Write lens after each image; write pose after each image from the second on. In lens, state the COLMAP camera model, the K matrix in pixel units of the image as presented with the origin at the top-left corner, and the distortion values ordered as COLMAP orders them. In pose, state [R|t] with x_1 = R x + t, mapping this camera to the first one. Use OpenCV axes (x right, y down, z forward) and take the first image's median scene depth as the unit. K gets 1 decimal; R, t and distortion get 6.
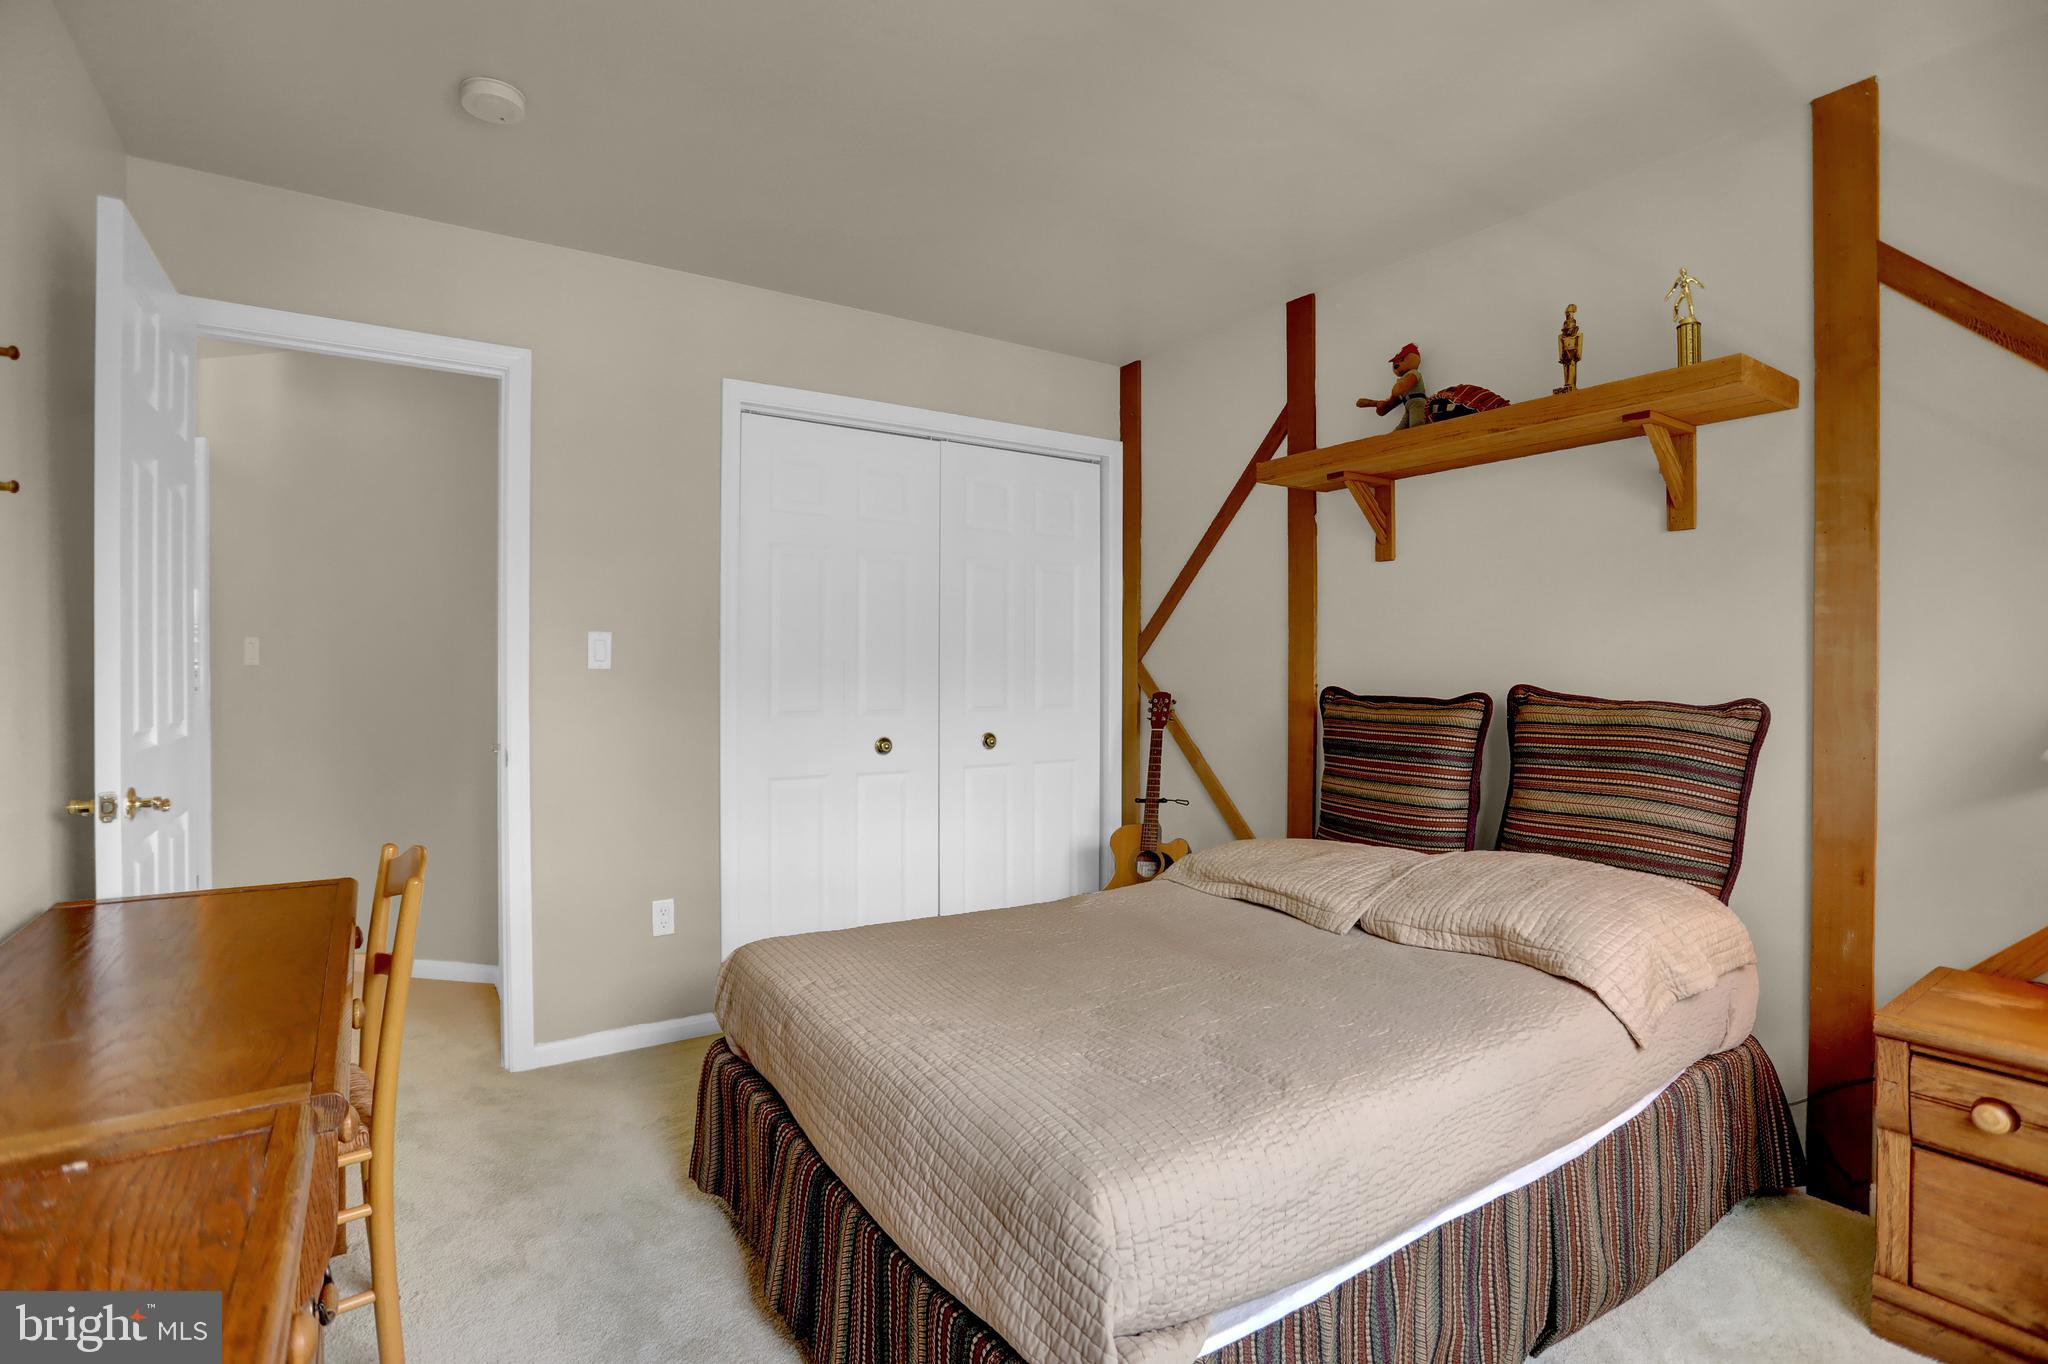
lens RADIAL K [[989.3, 0, 1035.2], [0, 989.3, 678.3], [0, 0, 1]] dist [-0.069095, 0.027347]
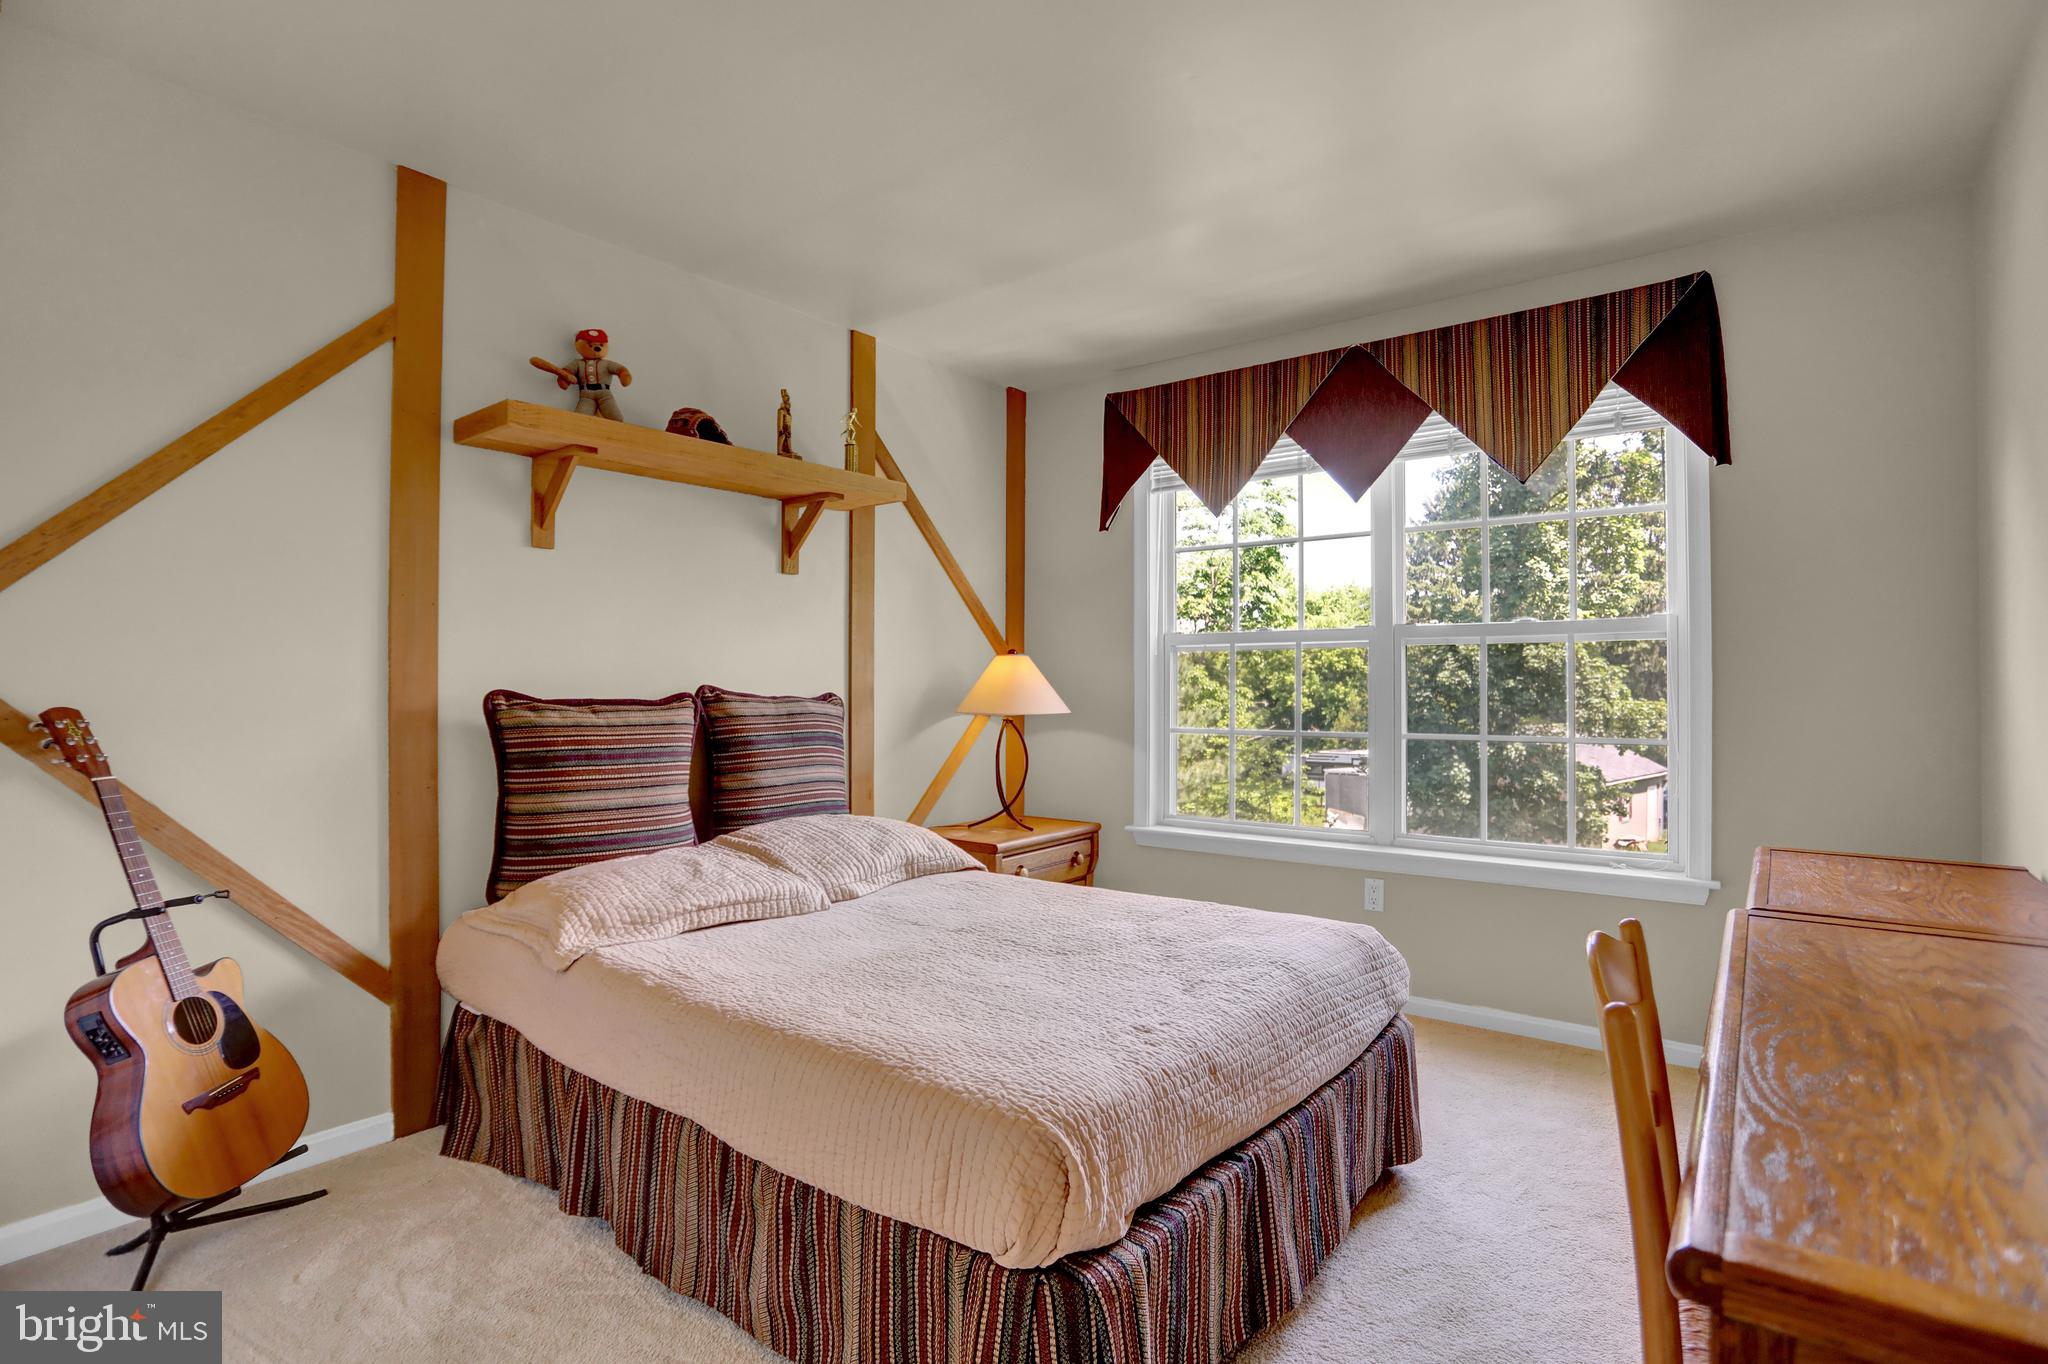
lens RADIAL K [[989.3, 0, 1035.2], [0, 989.3, 678.3], [0, 0, 1]] dist [-0.069095, 0.027347]
pose [[-0.294586, 0.012543, 0.955543, -0.697010], [0.012519, 0.999879, -0.009265, 0.013757], [-0.955543, 0.009233, -0.294708, 0.944500]]
